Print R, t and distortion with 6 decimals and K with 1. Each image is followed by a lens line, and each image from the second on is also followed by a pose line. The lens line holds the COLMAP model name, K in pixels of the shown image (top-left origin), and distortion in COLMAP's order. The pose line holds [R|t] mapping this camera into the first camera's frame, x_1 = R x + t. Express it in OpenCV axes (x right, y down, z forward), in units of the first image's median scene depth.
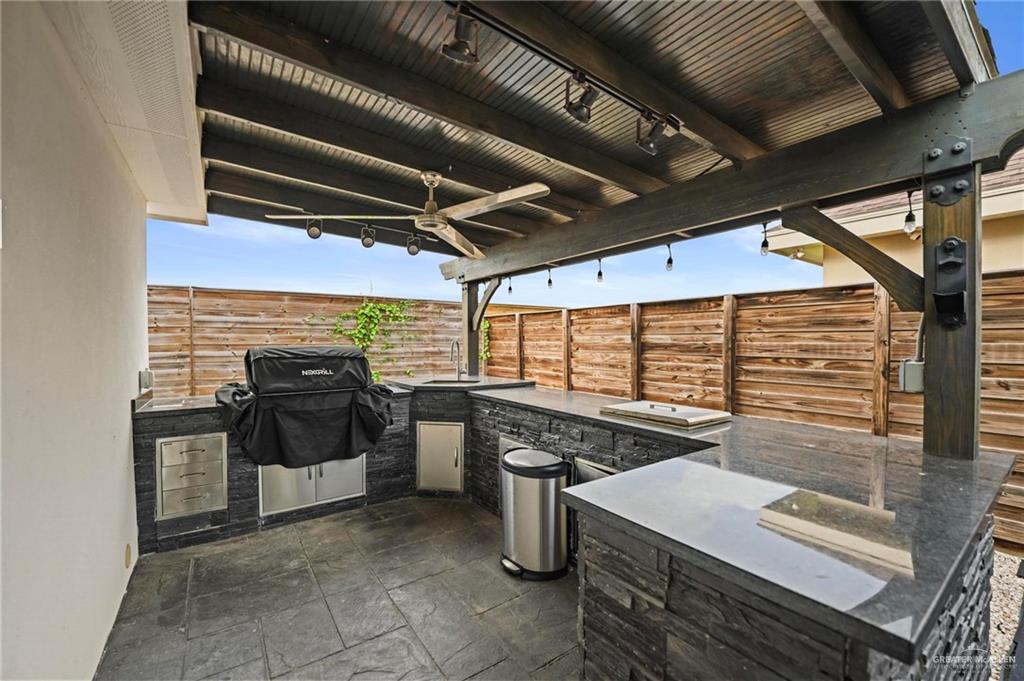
lens RADIAL K [[413.3, 0, 509.0], [0, 413.3, 342.8], [0, 0, 1]] dist [-0.026565, -0.000049]
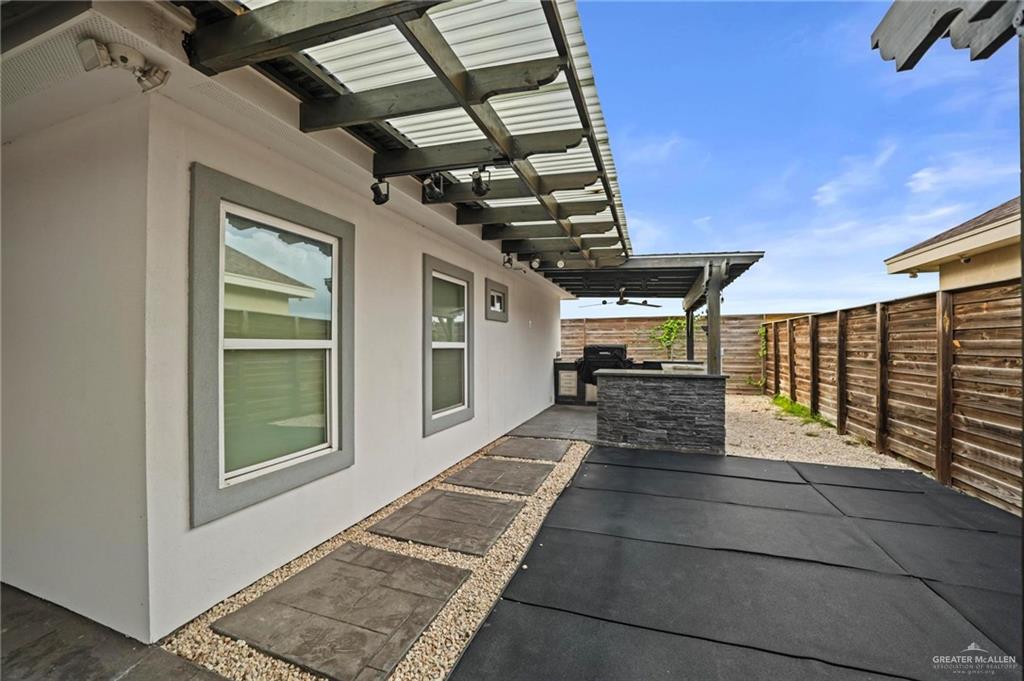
lens RADIAL K [[413.3, 0, 514.9], [0, 413.3, 344.2], [0, 0, 1]] dist [-0.026565, -0.000049]
pose [[0.597186, -0.002067, -0.802100, 1.103640], [-0.002579, 0.999987, -0.004497, 0.019354], [0.802098, 0.004754, 0.597173, -0.904849]]
